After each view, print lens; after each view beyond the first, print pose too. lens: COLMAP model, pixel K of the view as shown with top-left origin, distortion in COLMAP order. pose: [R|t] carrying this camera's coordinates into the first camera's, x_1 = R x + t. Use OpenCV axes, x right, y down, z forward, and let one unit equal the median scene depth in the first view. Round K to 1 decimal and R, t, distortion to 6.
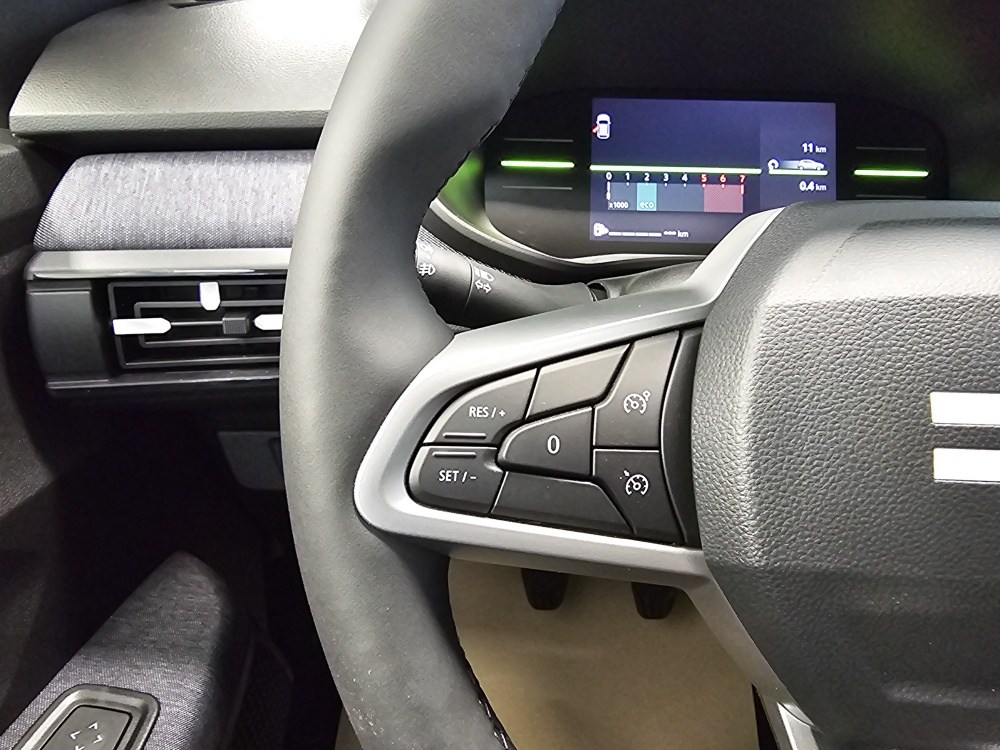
lens RADIAL K [[683.4, 0, 490.9], [0, 683.4, 370.1], [0, 0, 1]] dist [0.000719, -0.002204]
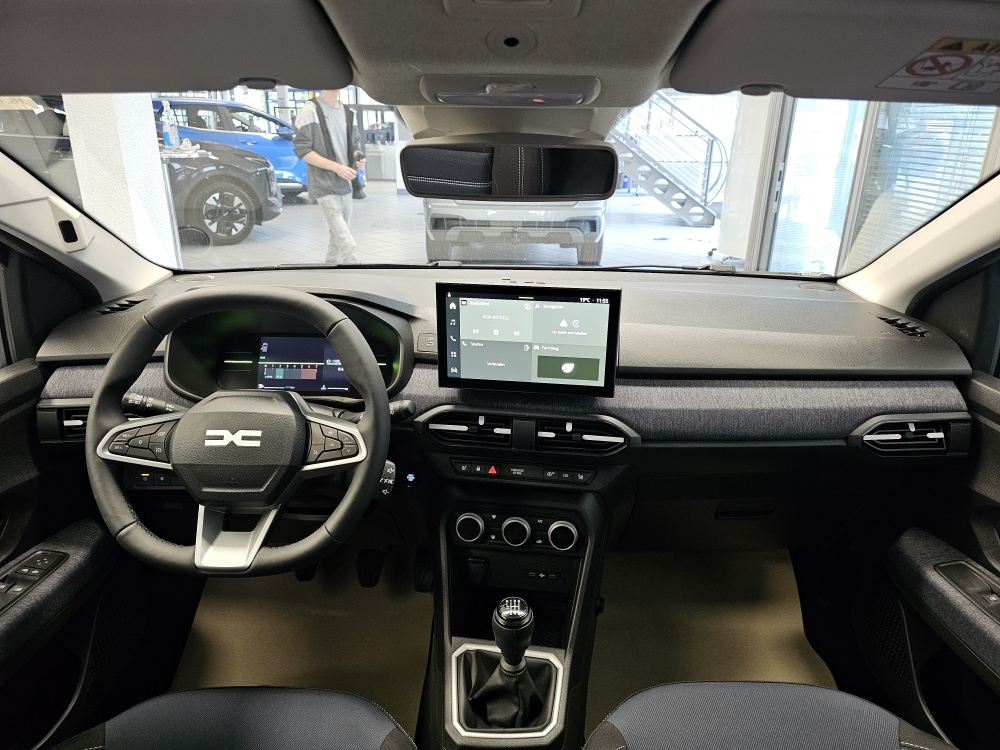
lens RADIAL K [[673.7, 0, 514.4], [0, 673.7, 372.1], [0, 0, 1]] dist [0.074462, -0.087624]
pose [[0.999703, -0.007939, 0.023021, 1.373860], [0.011470, 0.987446, -0.157543, 0.213140], [-0.021481, 0.157760, 0.987244, -2.071494]]
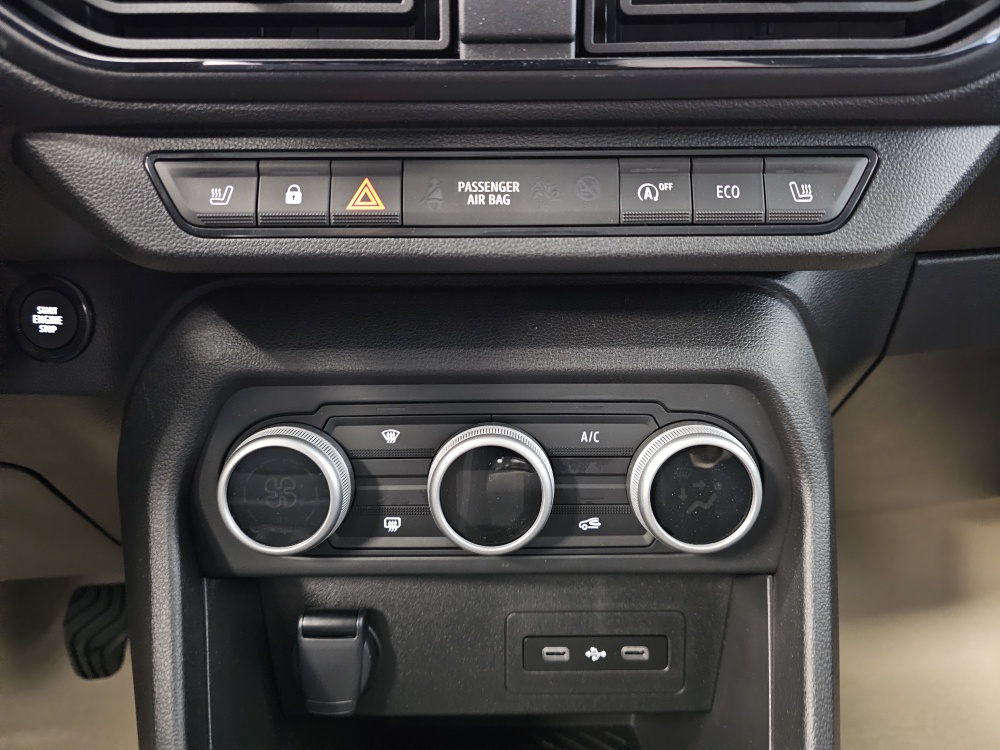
lens RADIAL K [[696.7, 0, 492.5], [0, 696.7, 372.0], [0, 0, 1]] dist [0.059810, -0.096635]
pose [[0.987196, -0.076158, 0.140158, 1.353972], [0.094368, 0.987244, -0.128233, 0.420438], [-0.128604, 0.139818, 0.981790, 0.388826]]
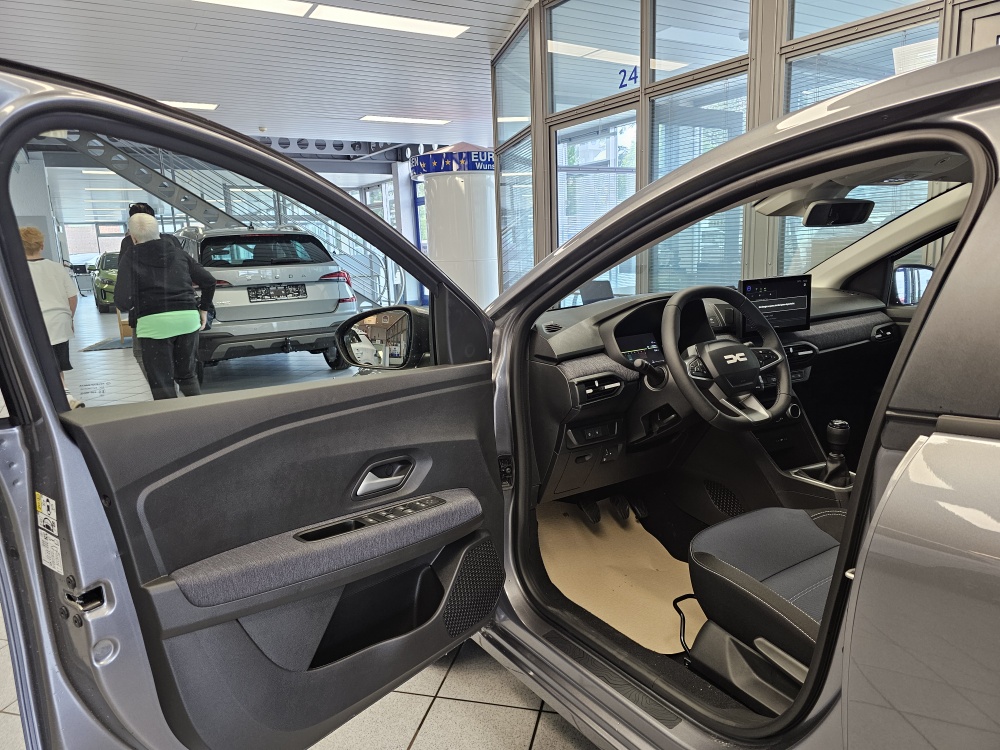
lens RADIAL K [[673.7, 0, 514.4], [0, 673.7, 372.1], [0, 0, 1]] dist [0.074462, -0.087624]
pose [[0.810700, -0.149940, 0.565936, -3.509176], [0.327387, 0.917490, -0.225899, 0.692226], [-0.485369, 0.368417, 0.792897, -2.482578]]
